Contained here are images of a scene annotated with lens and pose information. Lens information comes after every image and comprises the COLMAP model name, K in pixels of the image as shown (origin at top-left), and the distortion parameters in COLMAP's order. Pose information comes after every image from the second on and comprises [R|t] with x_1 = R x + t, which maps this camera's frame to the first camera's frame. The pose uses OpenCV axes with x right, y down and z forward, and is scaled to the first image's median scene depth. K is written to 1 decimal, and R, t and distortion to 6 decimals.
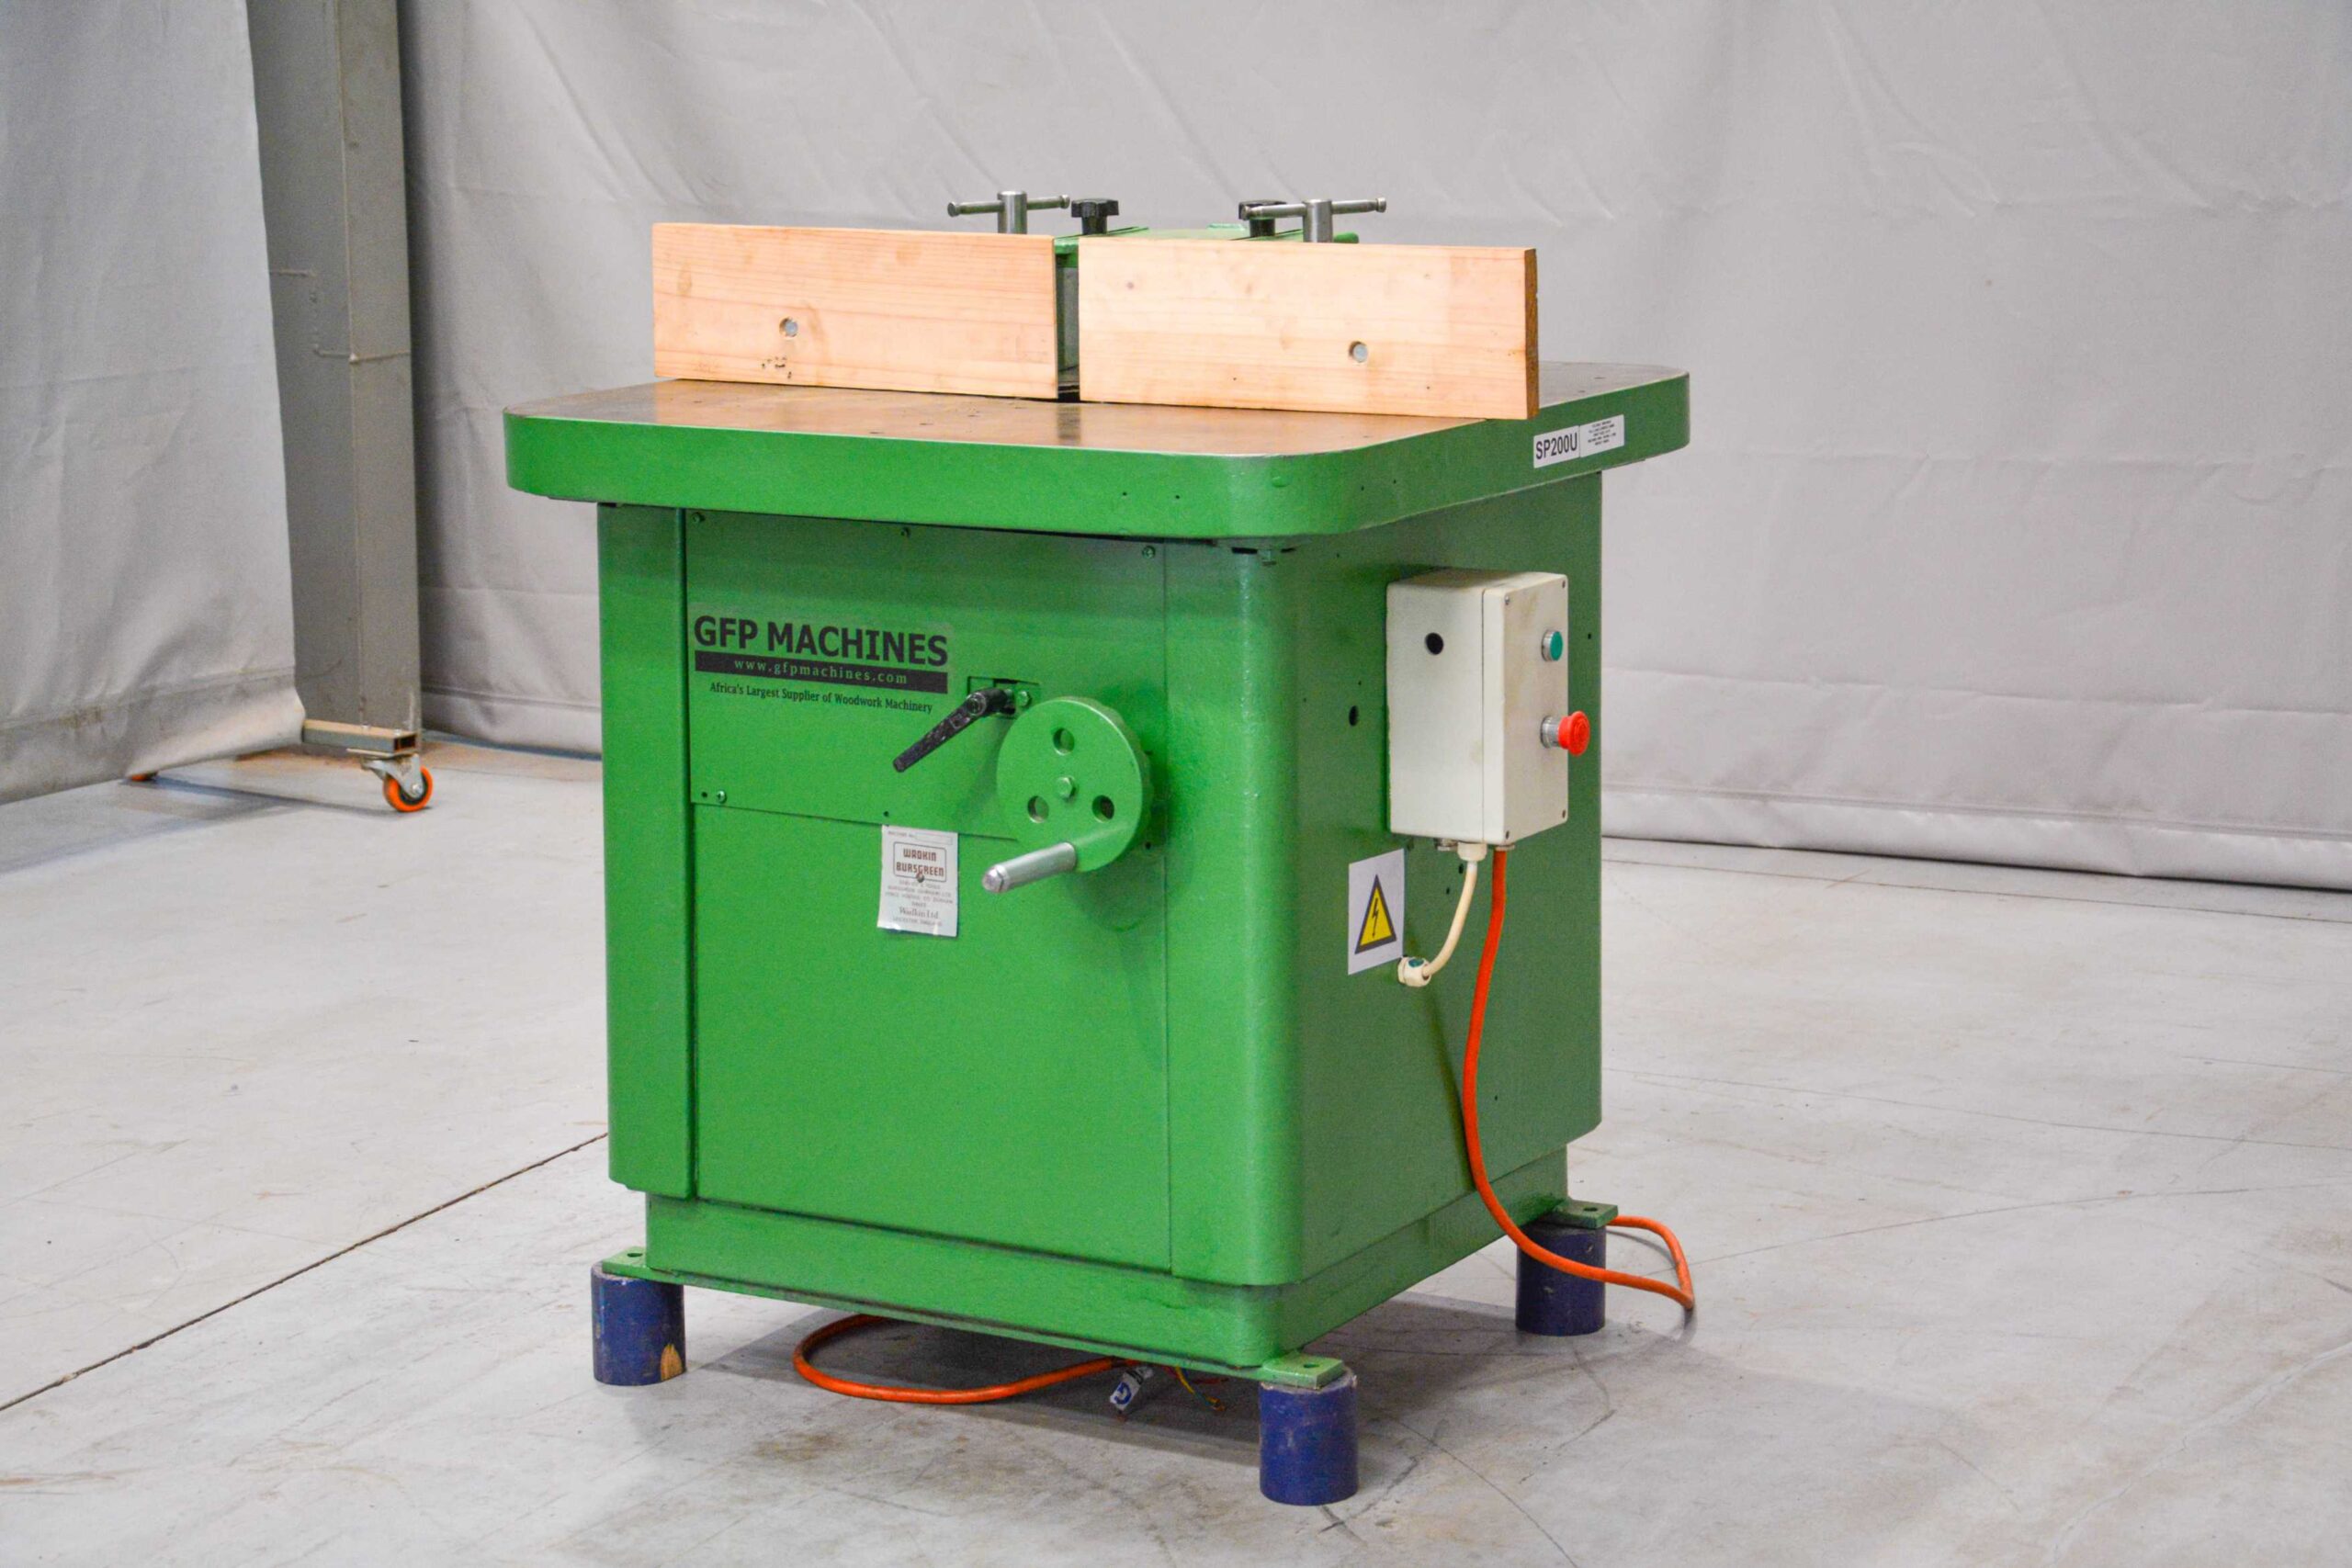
lens RADIAL K [[4973.3, 0, 1099.9], [0, 4973.3, 772.3], [0, 0, 1]] dist [0.435714, 0.000000]
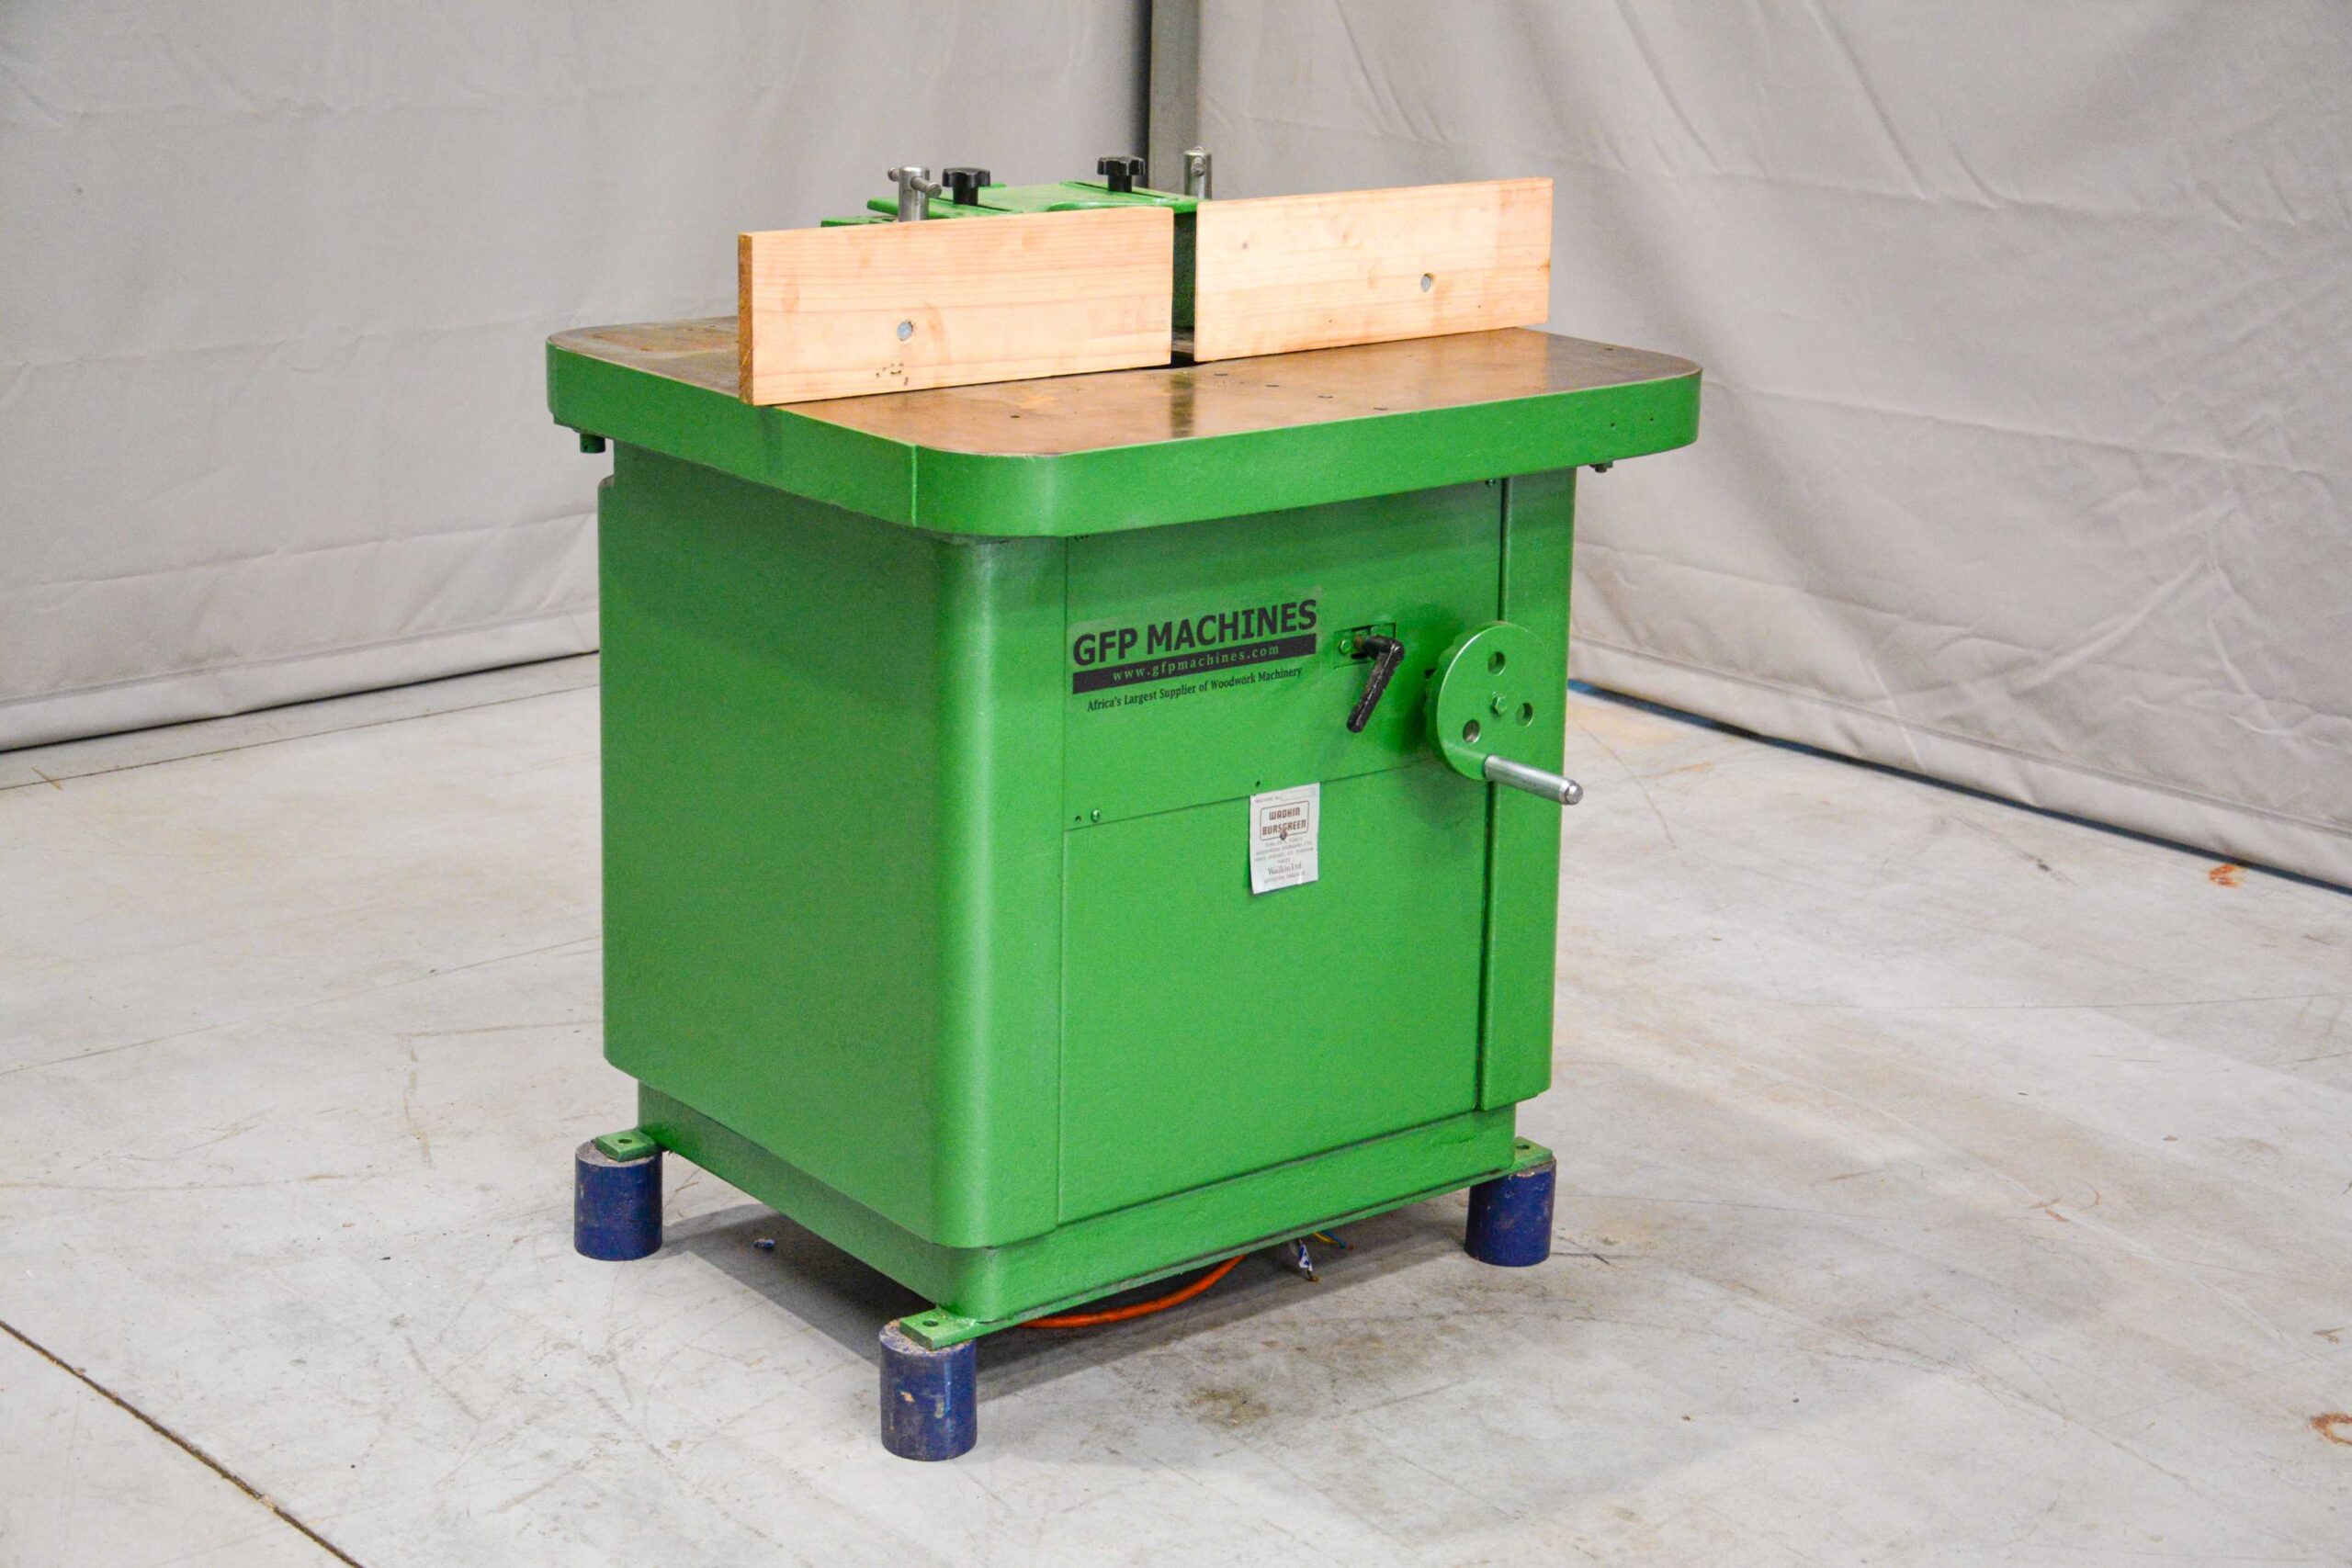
lens RADIAL K [[3810.3, 0, 1164.3], [0, 3810.3, 774.9], [0, 0, 1]] dist [0.334015, 0.000000]
pose [[0.321505, -0.222395, 0.920421, -0.761338], [0.143782, 0.972223, 0.184688, -0.139433], [-0.935928, 0.072962, 0.344551, 0.737898]]
